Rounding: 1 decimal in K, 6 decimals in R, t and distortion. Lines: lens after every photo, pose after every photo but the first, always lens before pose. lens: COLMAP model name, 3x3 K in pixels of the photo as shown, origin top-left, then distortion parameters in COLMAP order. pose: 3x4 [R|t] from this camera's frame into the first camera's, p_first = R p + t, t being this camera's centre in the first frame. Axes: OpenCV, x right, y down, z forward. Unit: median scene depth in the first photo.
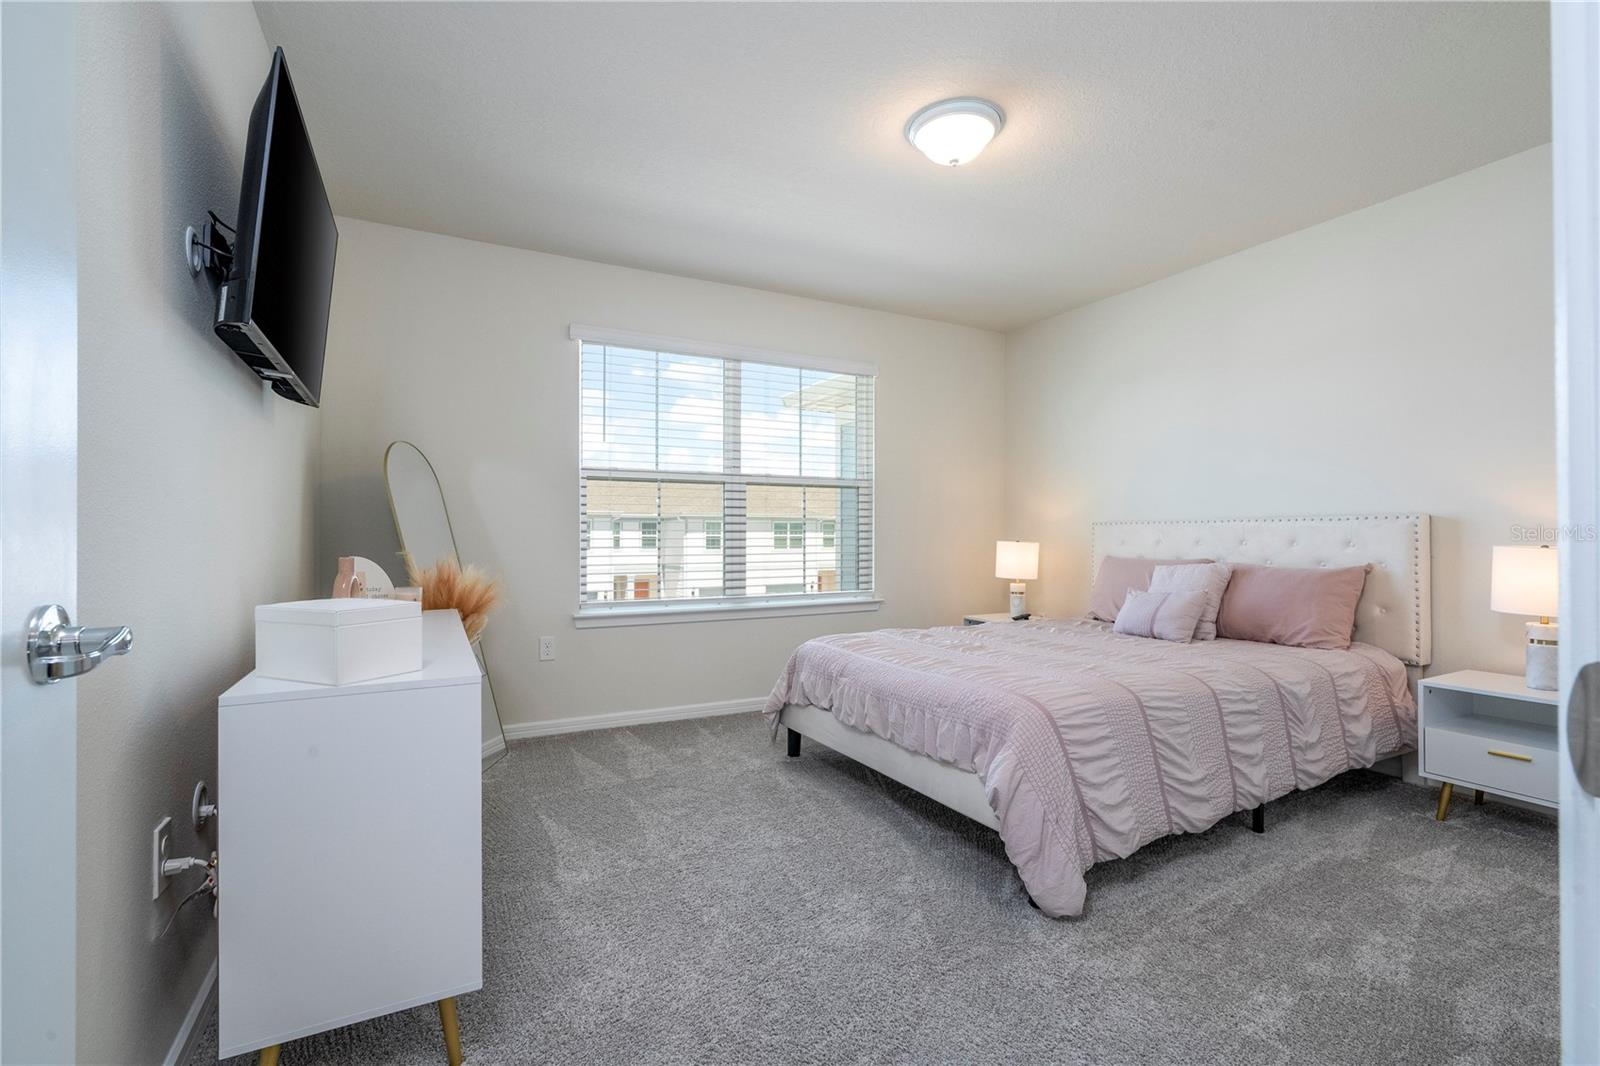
lens RADIAL K [[719.4, 0, 806.0], [0, 719.4, 533.6], [0, 0, 1]] dist [-0.000229, 0.000087]
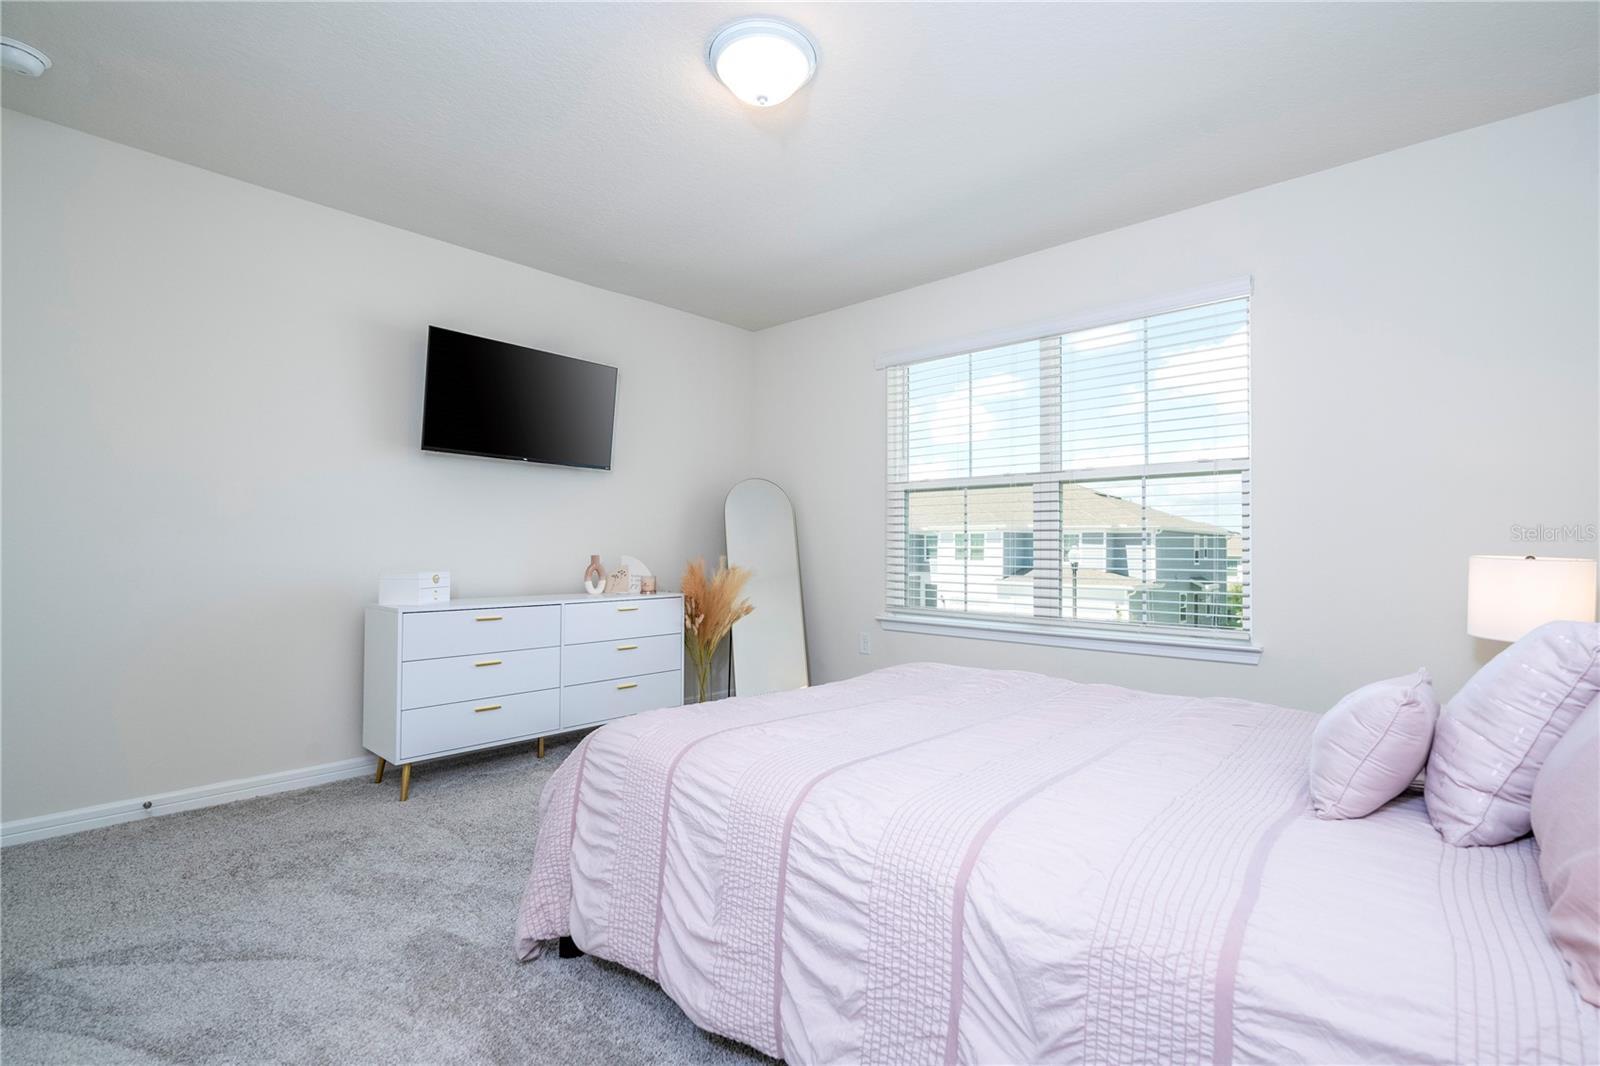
lens RADIAL K [[719.4, 0, 806.0], [0, 719.4, 533.6], [0, 0, 1]] dist [-0.000229, 0.000087]
pose [[0.340575, -0.017427, -0.940056, 0.717604], [-0.003488, 0.999798, -0.019798, 0.008498], [0.940211, 0.010021, 0.340445, 0.542629]]
